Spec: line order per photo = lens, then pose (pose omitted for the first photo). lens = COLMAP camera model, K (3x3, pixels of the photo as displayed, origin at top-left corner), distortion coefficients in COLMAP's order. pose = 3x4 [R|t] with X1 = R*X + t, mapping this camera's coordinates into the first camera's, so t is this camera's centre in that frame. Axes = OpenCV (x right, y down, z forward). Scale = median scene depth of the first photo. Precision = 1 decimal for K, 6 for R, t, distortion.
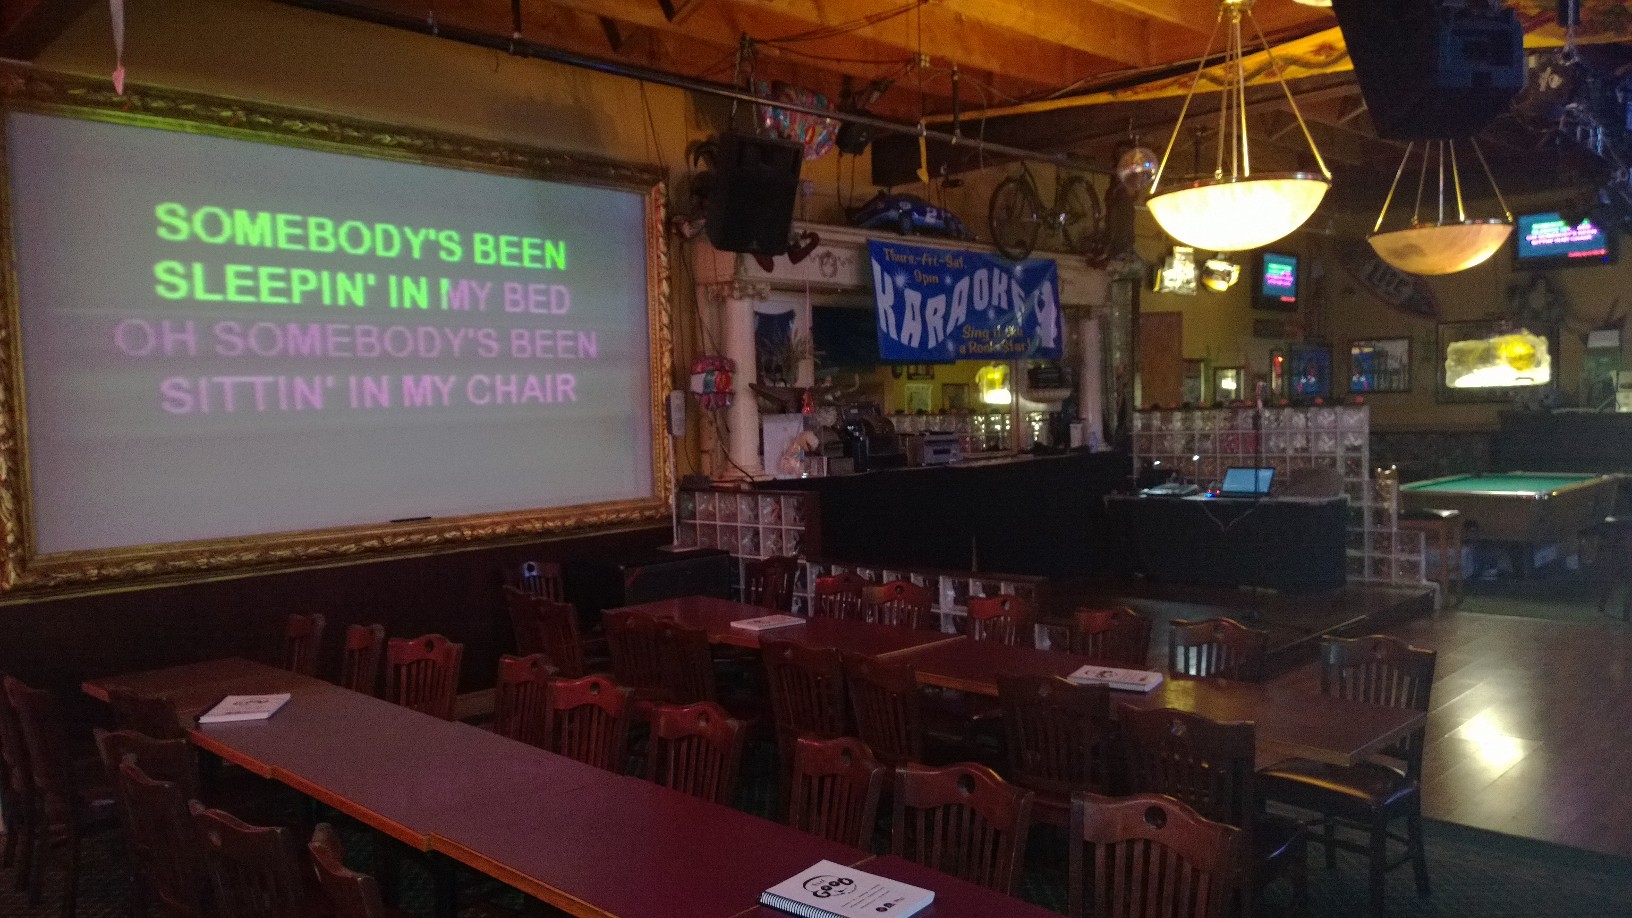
lens RADIAL K [[1203.0, 0, 816.0], [0, 1203.0, 459.0], [0, 0, 1]] dist [0.030757, -0.002729]
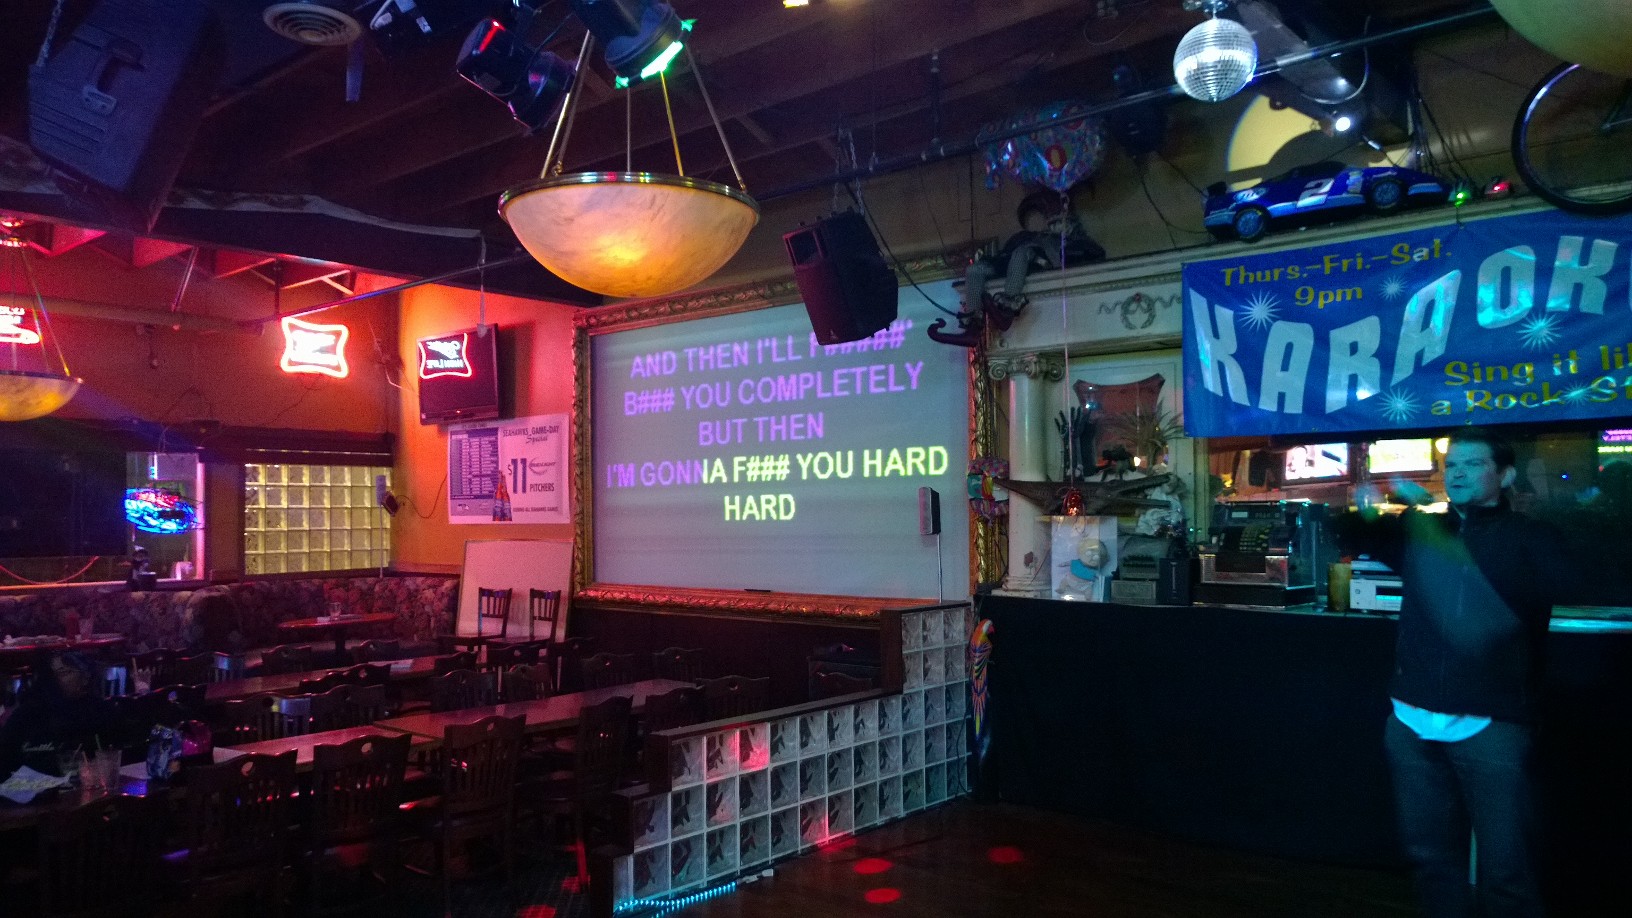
lens RADIAL K [[1203.0, 0, 816.0], [0, 1203.0, 459.0], [0, 0, 1]] dist [0.030757, -0.002729]
pose [[0.061133, -0.016333, -0.997996, 0.666590], [-0.042513, 0.998916, -0.018953, -0.046739], [0.997224, 0.043587, 0.060372, 0.706721]]
